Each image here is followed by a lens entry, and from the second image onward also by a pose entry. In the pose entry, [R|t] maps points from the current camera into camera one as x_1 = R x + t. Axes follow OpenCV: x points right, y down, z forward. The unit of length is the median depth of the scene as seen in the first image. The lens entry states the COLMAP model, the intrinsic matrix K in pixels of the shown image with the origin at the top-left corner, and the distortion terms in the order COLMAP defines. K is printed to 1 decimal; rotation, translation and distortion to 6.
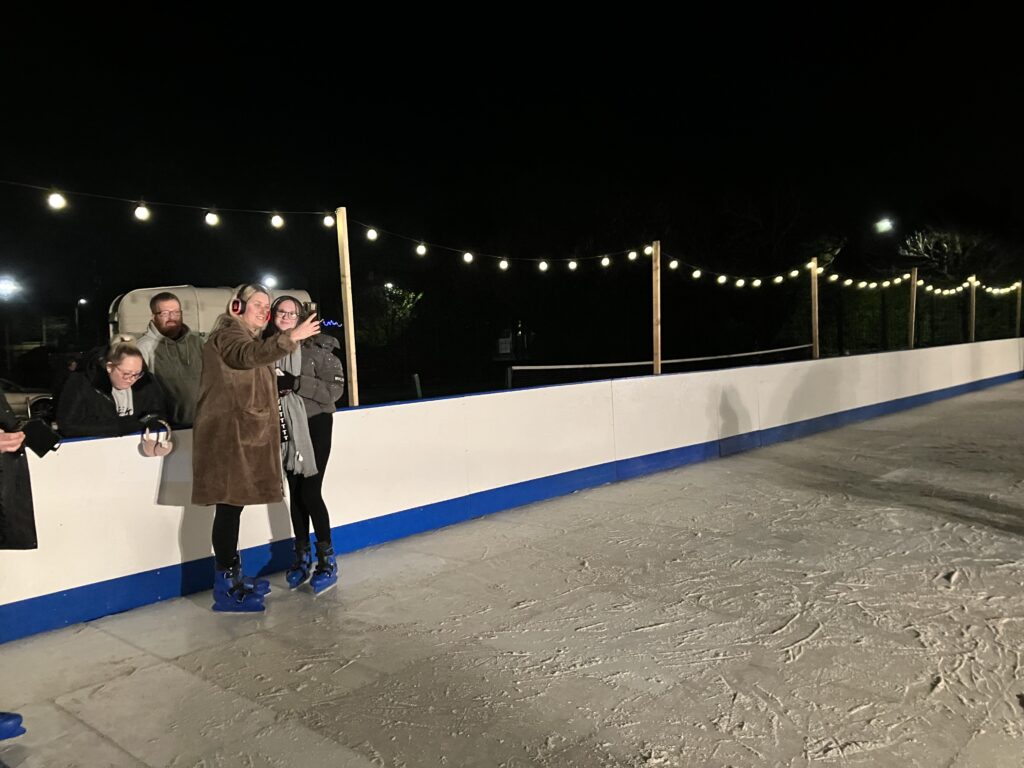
lens RADIAL K [[838.4, 0, 502.1], [0, 838.4, 377.5], [0, 0, 1]] dist [0.030938, -0.026703]
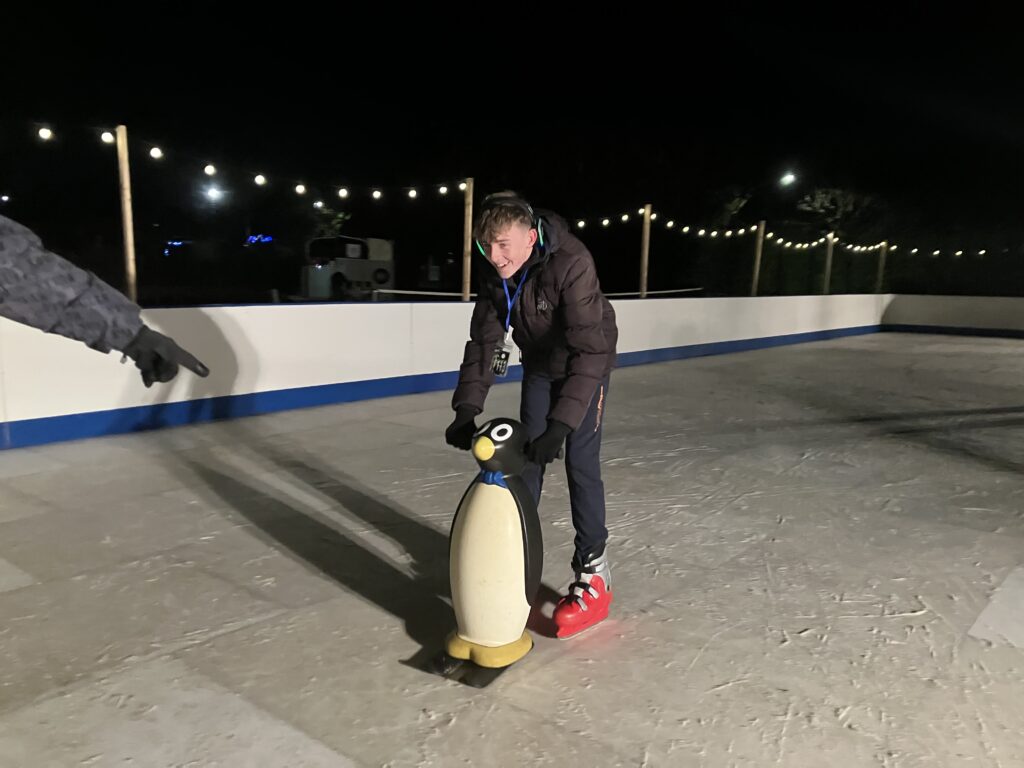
lens RADIAL K [[838.4, 0, 504.2], [0, 838.4, 379.8], [0, 0, 1]] dist [0.030938, -0.026703]
pose [[0.996545, 0.056583, 0.060790, 0.111821], [-0.061567, 0.994603, 0.083516, 0.002331], [-0.055737, -0.086970, 0.994651, -0.067503]]
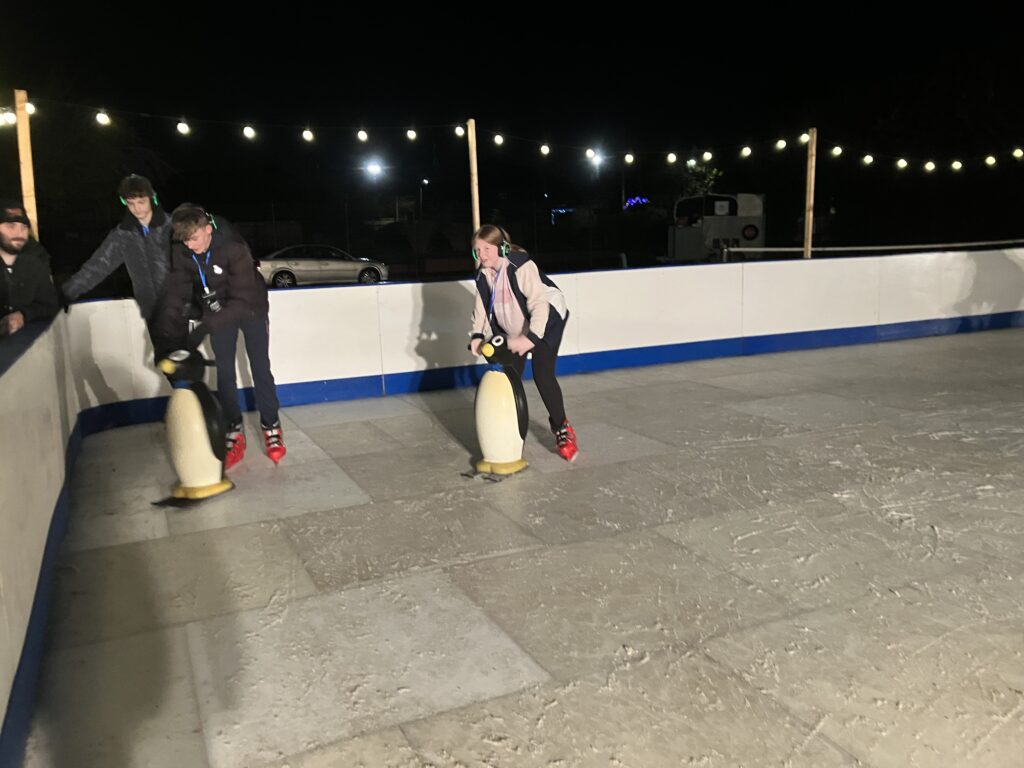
lens RADIAL K [[838.4, 0, 497.2], [0, 838.4, 365.5], [0, 0, 1]] dist [0.030938, -0.026703]
pose [[0.921817, 0.074690, -0.380360, 0.153067], [-0.024428, 0.990504, 0.135299, -0.003289], [0.386854, -0.115429, 0.914888, -0.080093]]
